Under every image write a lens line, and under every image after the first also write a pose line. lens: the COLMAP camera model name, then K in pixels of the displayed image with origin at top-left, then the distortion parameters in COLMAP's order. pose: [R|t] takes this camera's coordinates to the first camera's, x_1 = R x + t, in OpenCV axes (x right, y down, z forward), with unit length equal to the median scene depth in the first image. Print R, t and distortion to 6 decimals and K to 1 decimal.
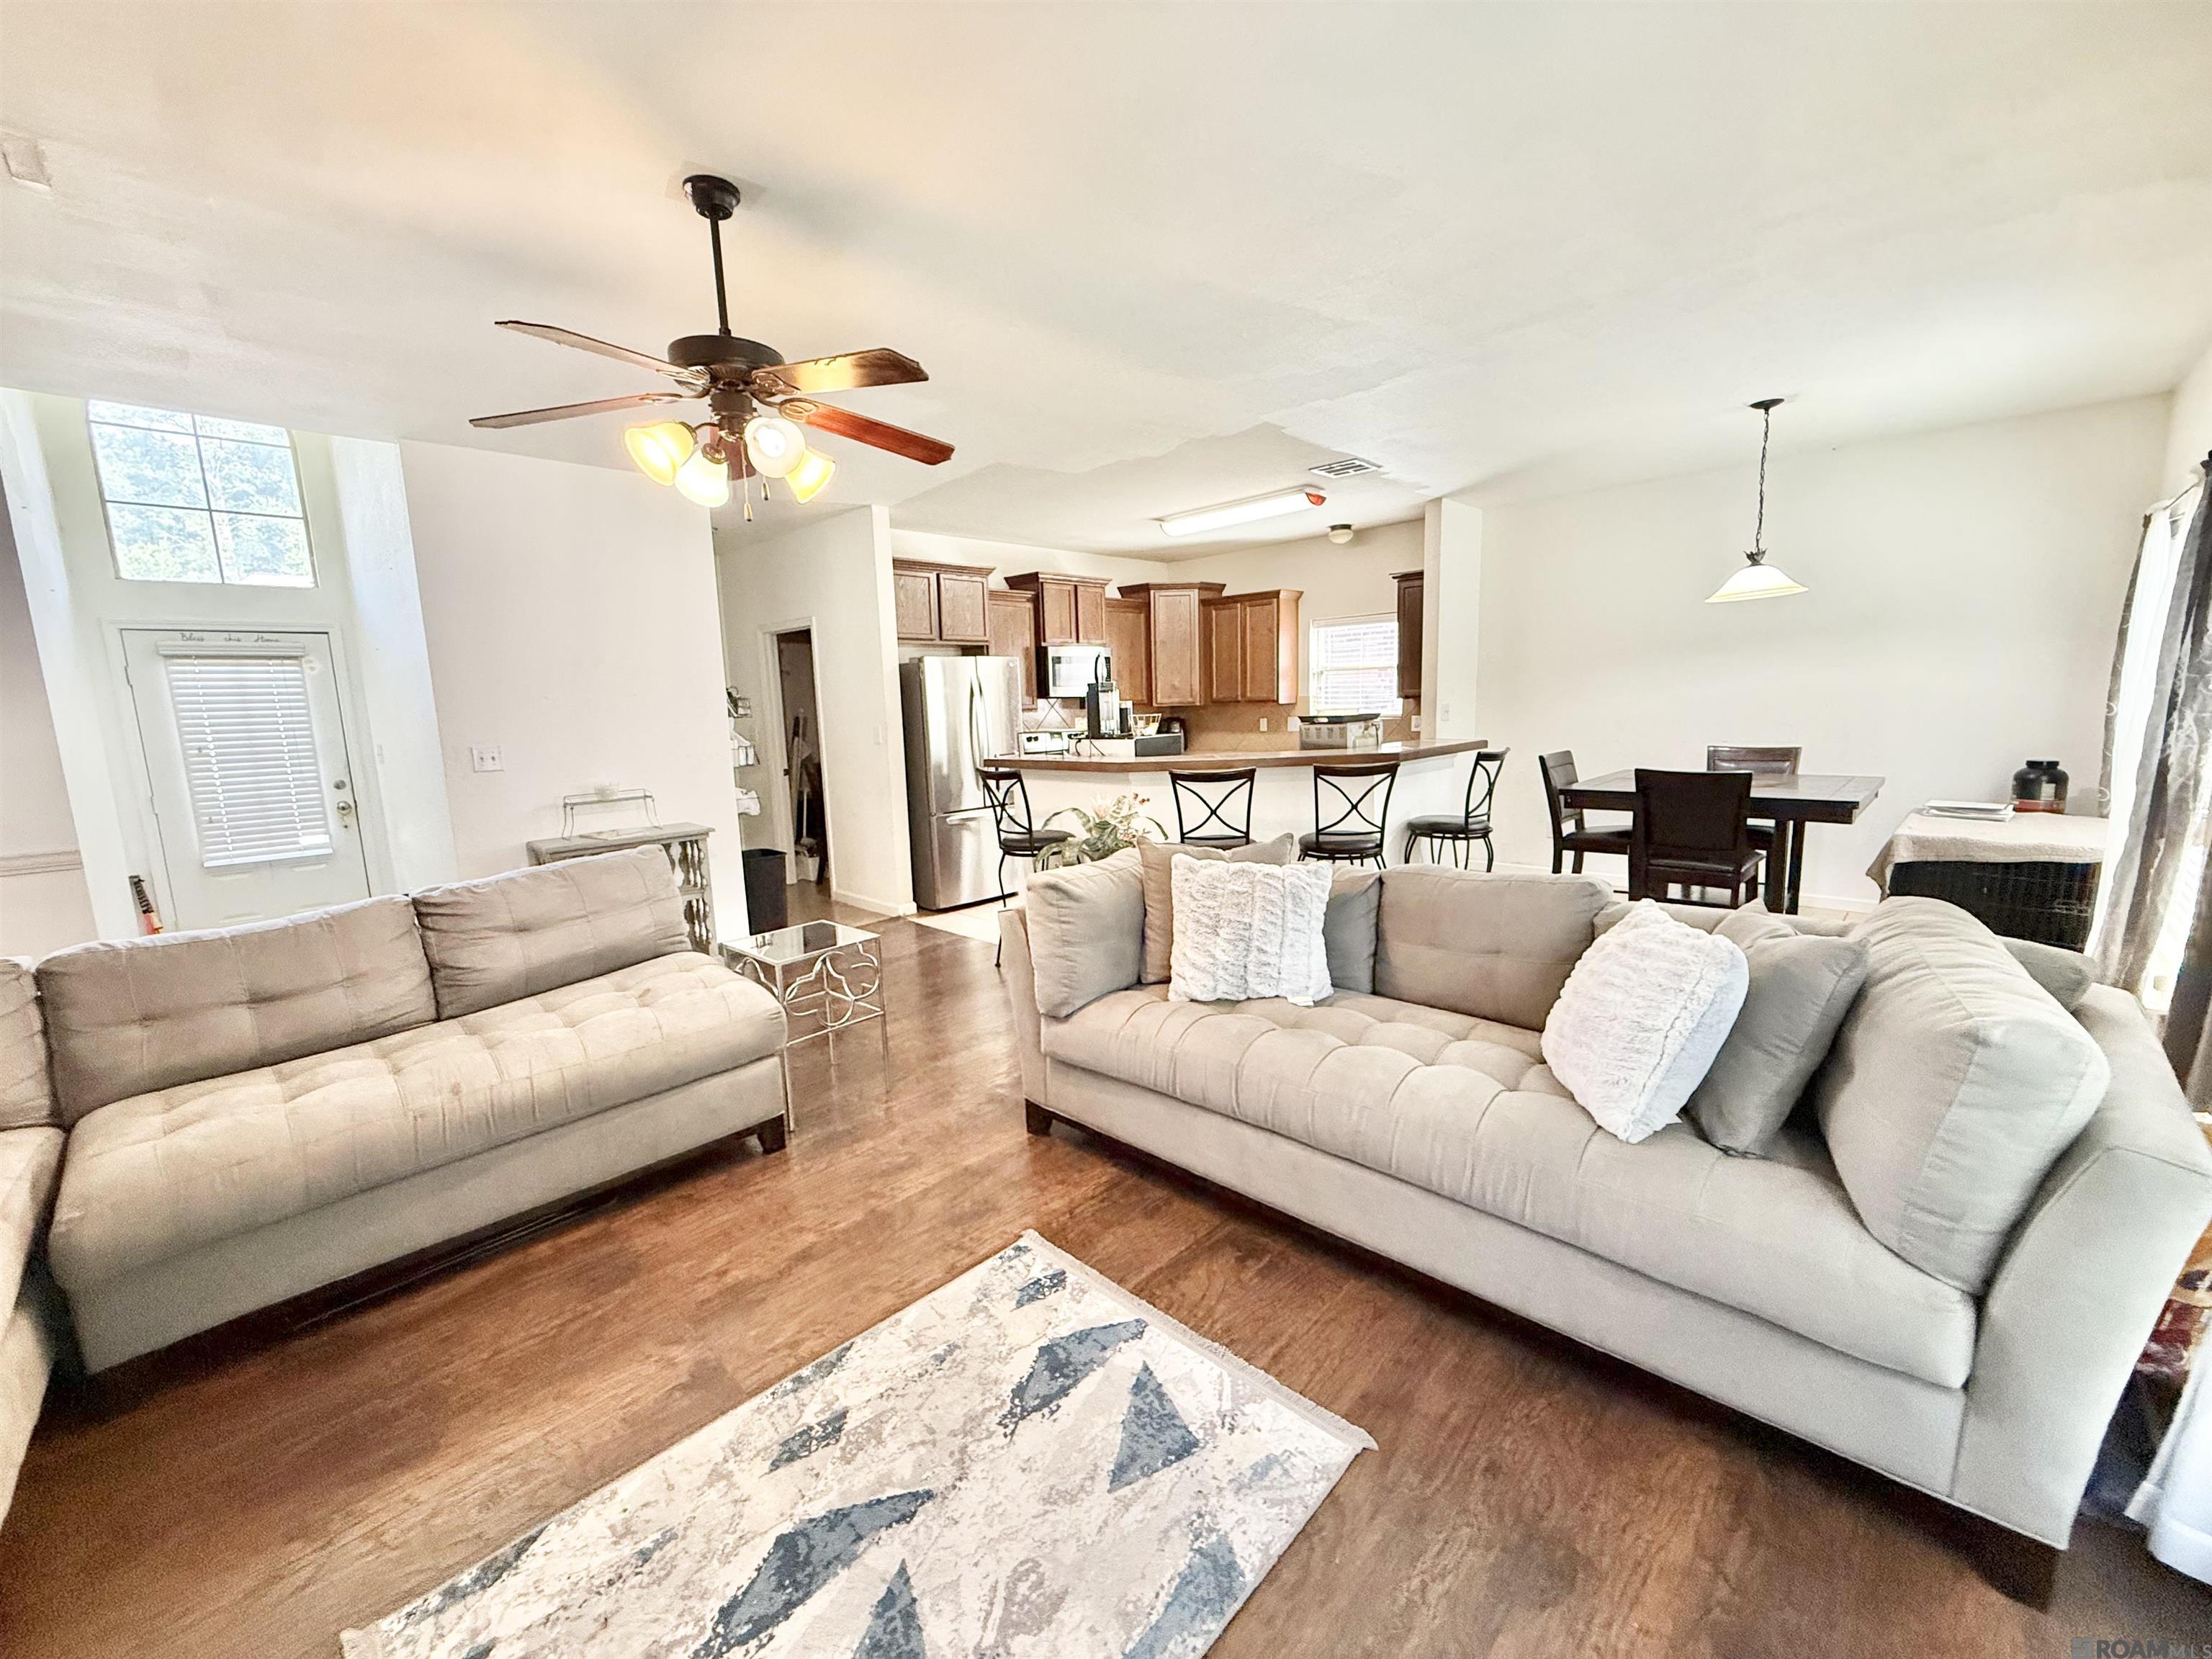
lens RADIAL K [[879.9, 0, 1102.4], [0, 879.9, 828.6], [0, 0, 1]] dist [0.000353, -0.000031]
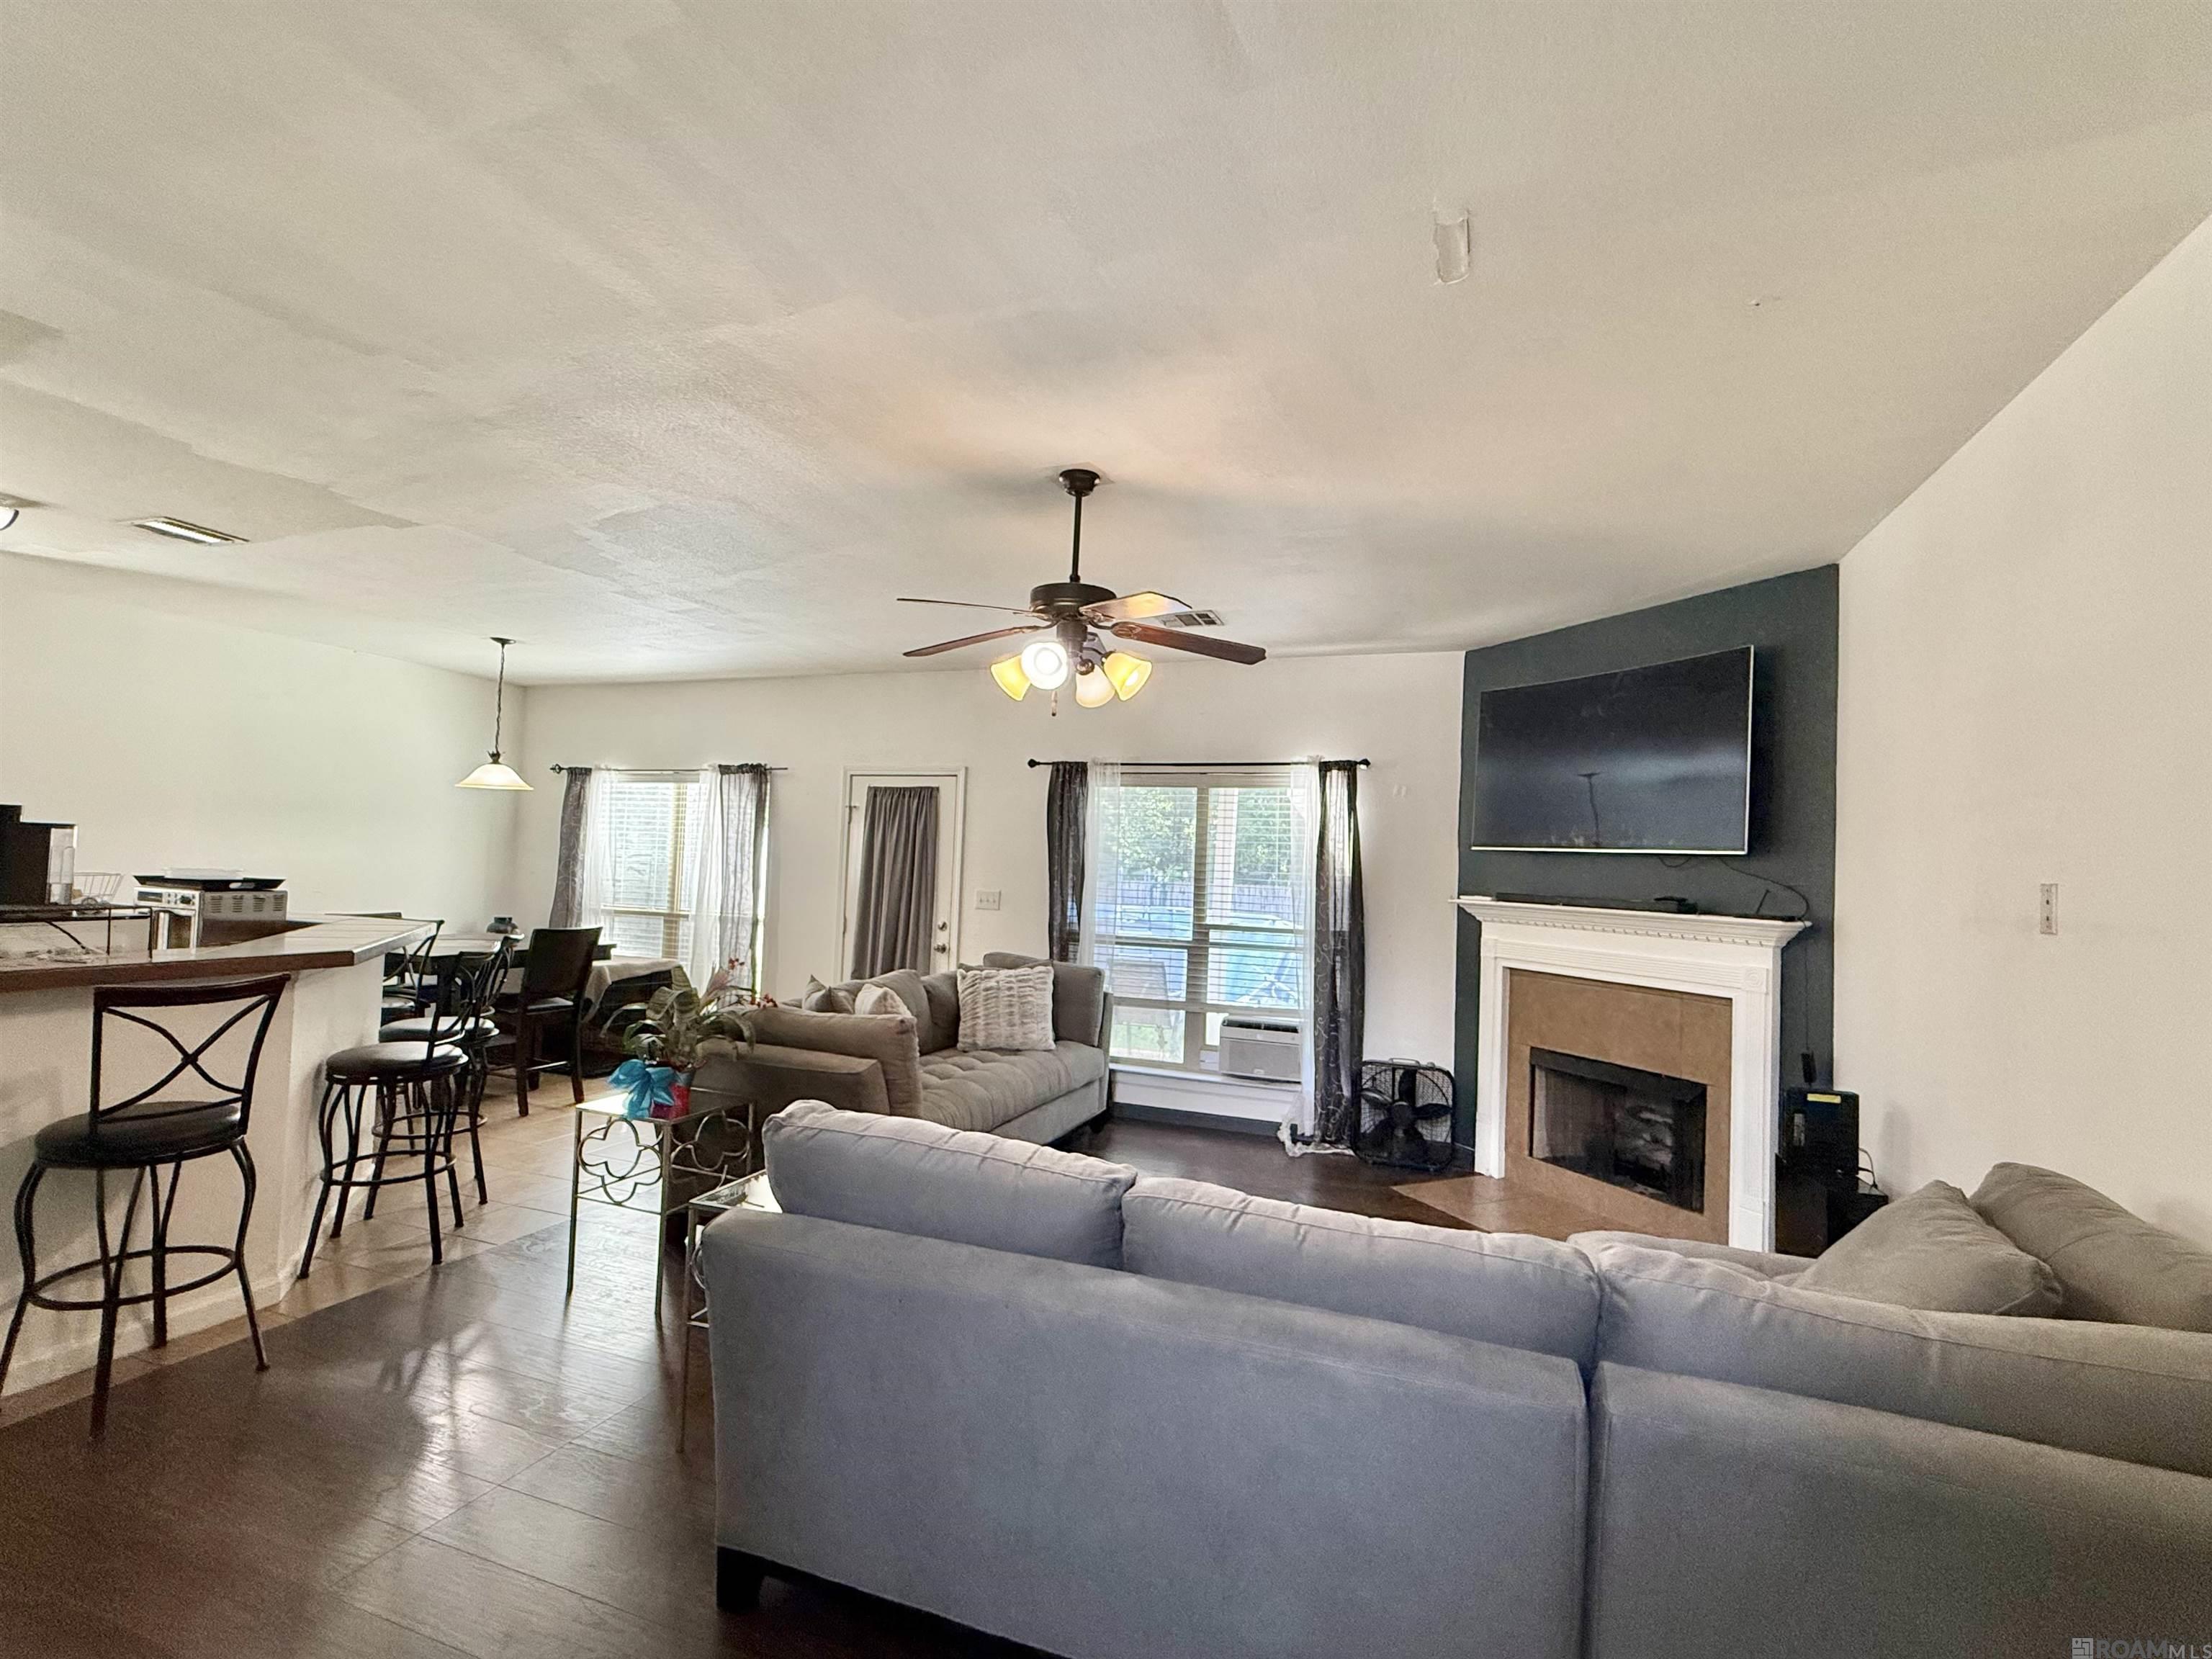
lens RADIAL K [[1026.1, 0, 1109.6], [0, 1026.1, 832.7], [0, 0, 1]] dist [0.001014, -0.000008]
pose [[-0.407707, 0.054064, 0.911511, -0.776339], [0.111809, 0.993690, -0.008927, -0.080077], [-0.906242, 0.098275, -0.411179, 0.698805]]
